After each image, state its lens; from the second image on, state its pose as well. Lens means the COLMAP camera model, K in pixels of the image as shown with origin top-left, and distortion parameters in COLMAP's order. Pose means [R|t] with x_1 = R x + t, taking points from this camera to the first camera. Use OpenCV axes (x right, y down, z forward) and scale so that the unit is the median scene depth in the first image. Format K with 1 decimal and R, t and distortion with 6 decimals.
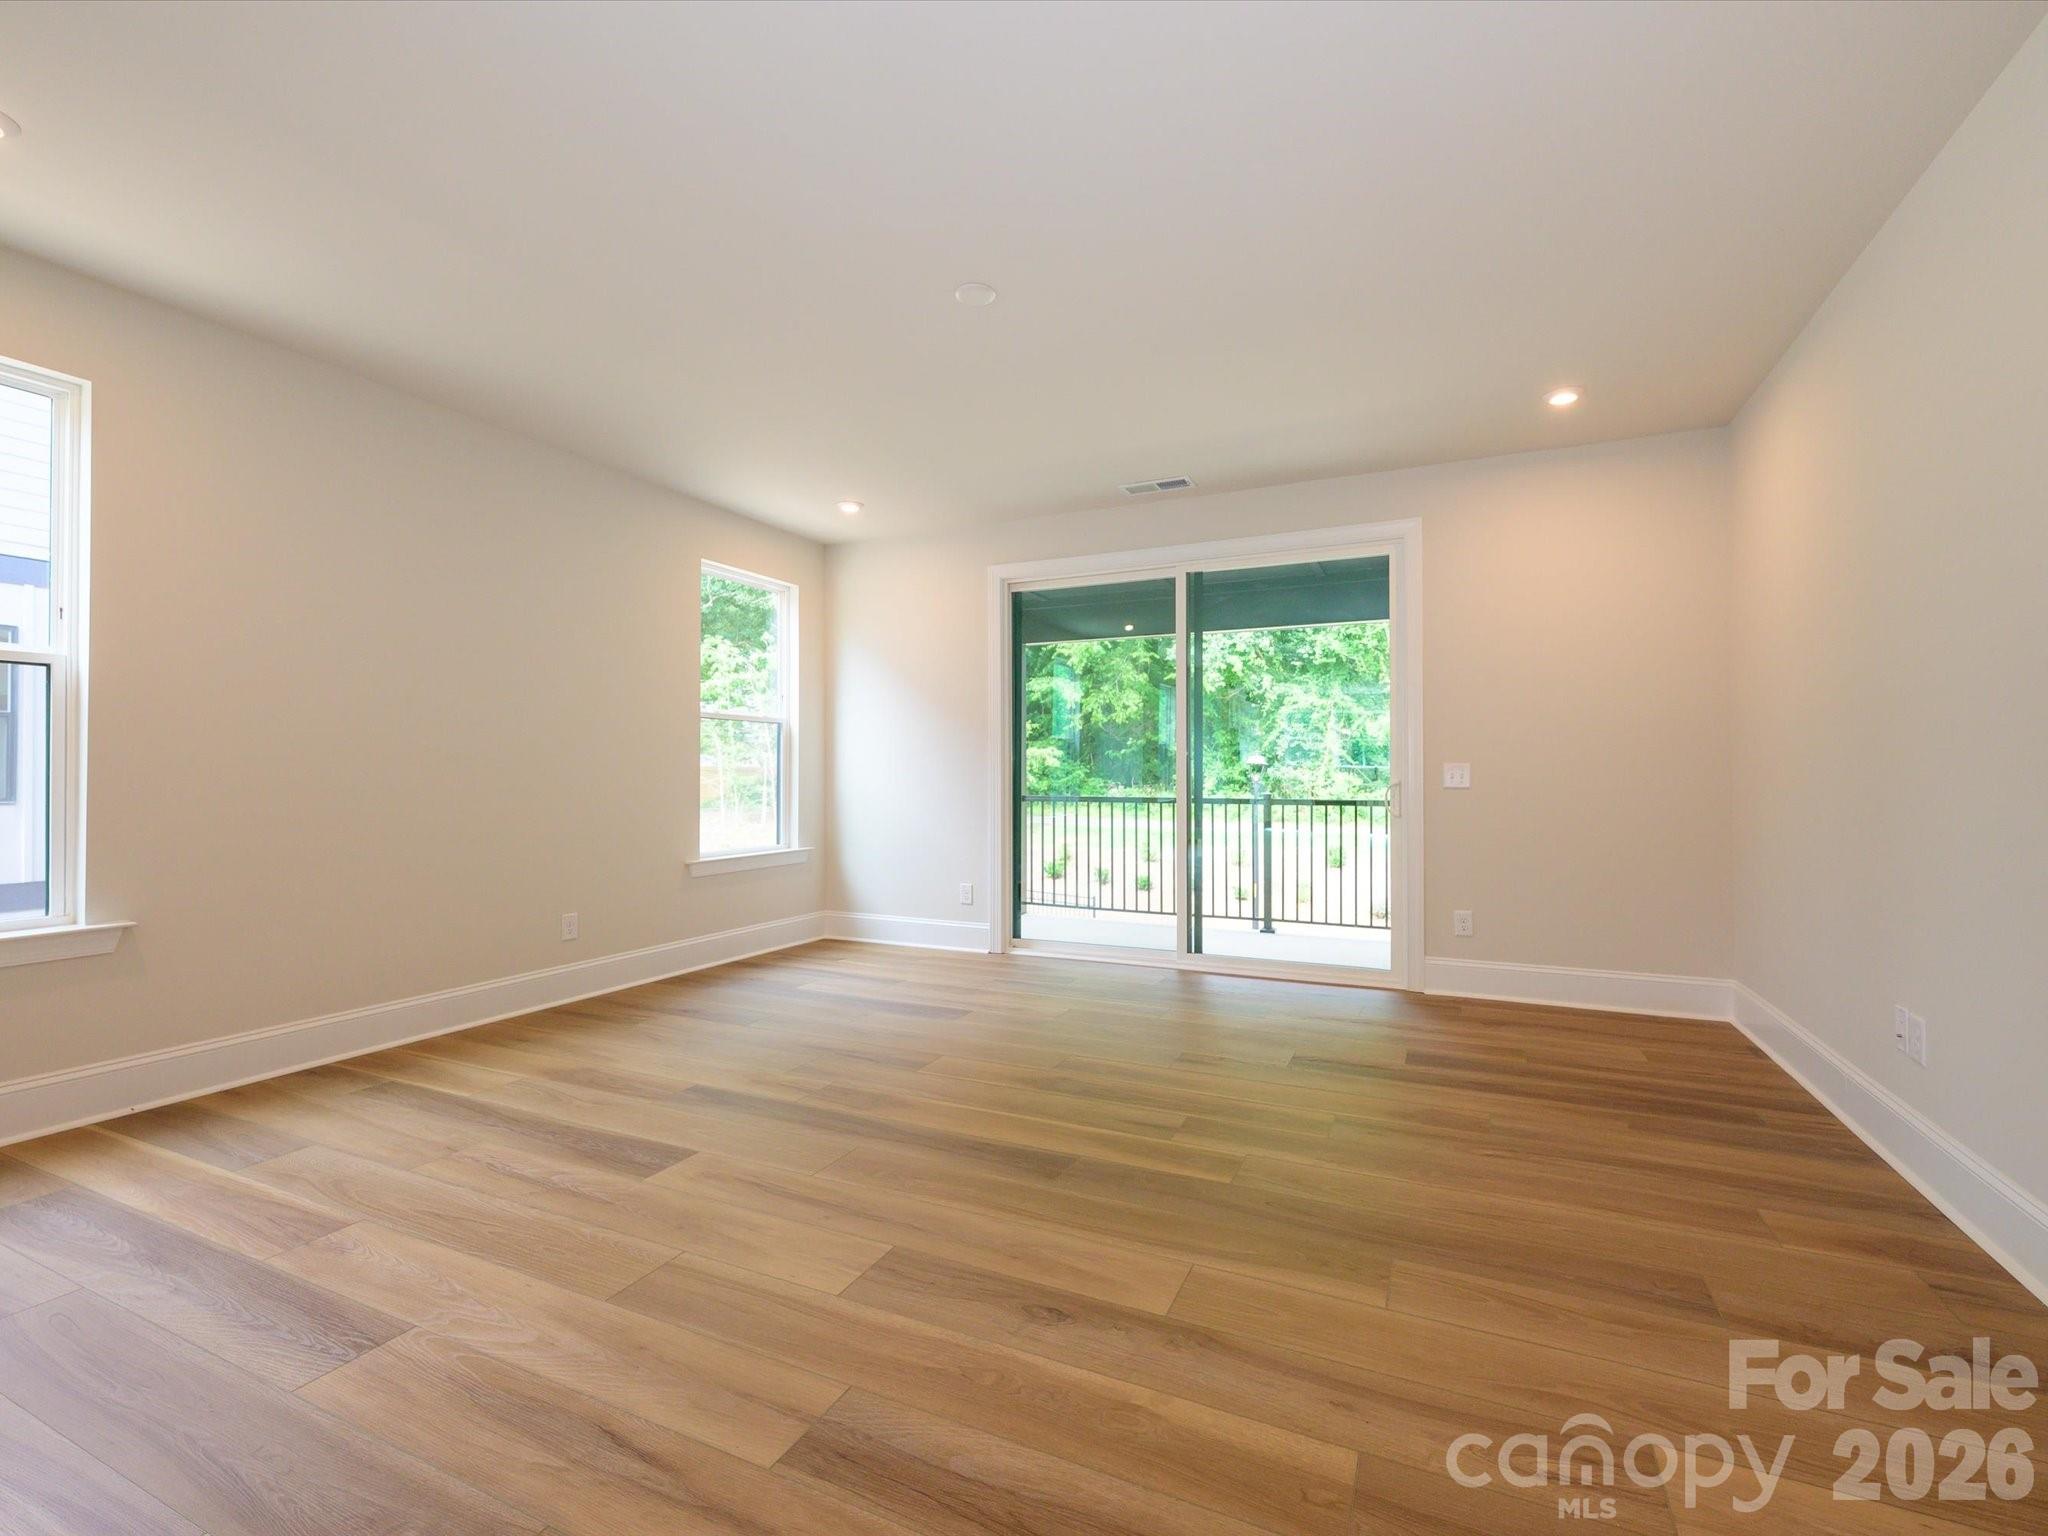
lens RADIAL K [[901.2, 0, 1024.1], [0, 901.2, 766.3], [0, 0, 1]] dist [0.013260, -0.000249]
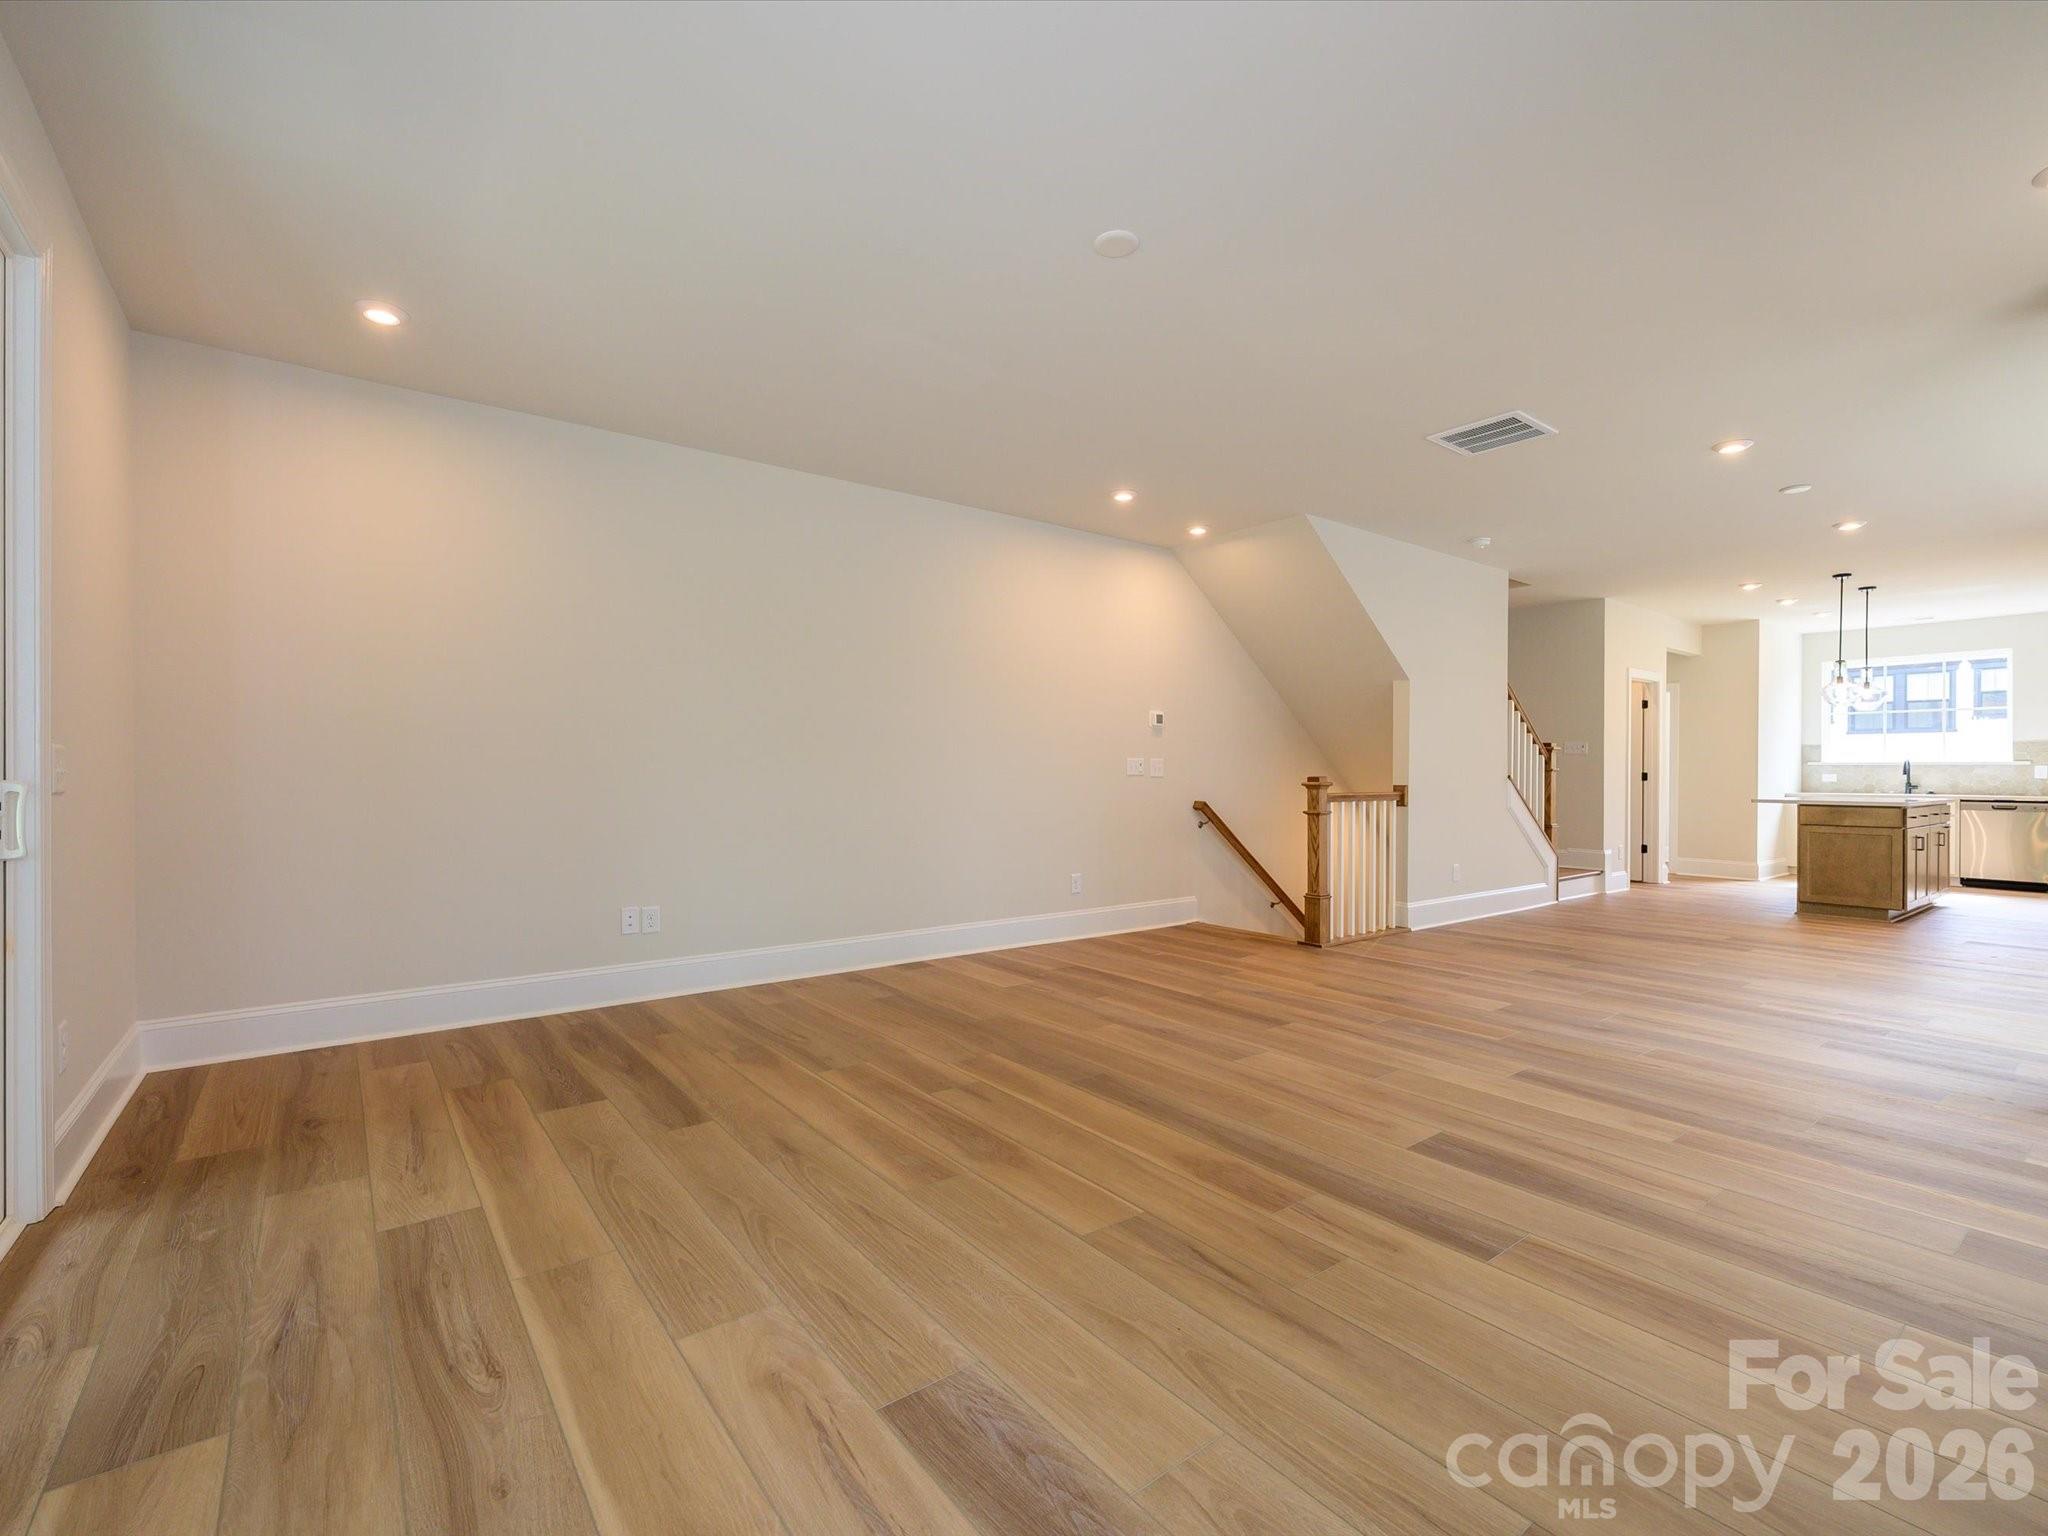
lens RADIAL K [[901.2, 0, 1026.5], [0, 901.2, 774.1], [0, 0, 1]] dist [0.013260, -0.000249]
pose [[-0.888608, -0.000991, 0.458666, -0.522371], [-0.004092, 0.999975, -0.005767, 0.025120], [-0.458649, -0.007002, -0.888590, 2.444808]]
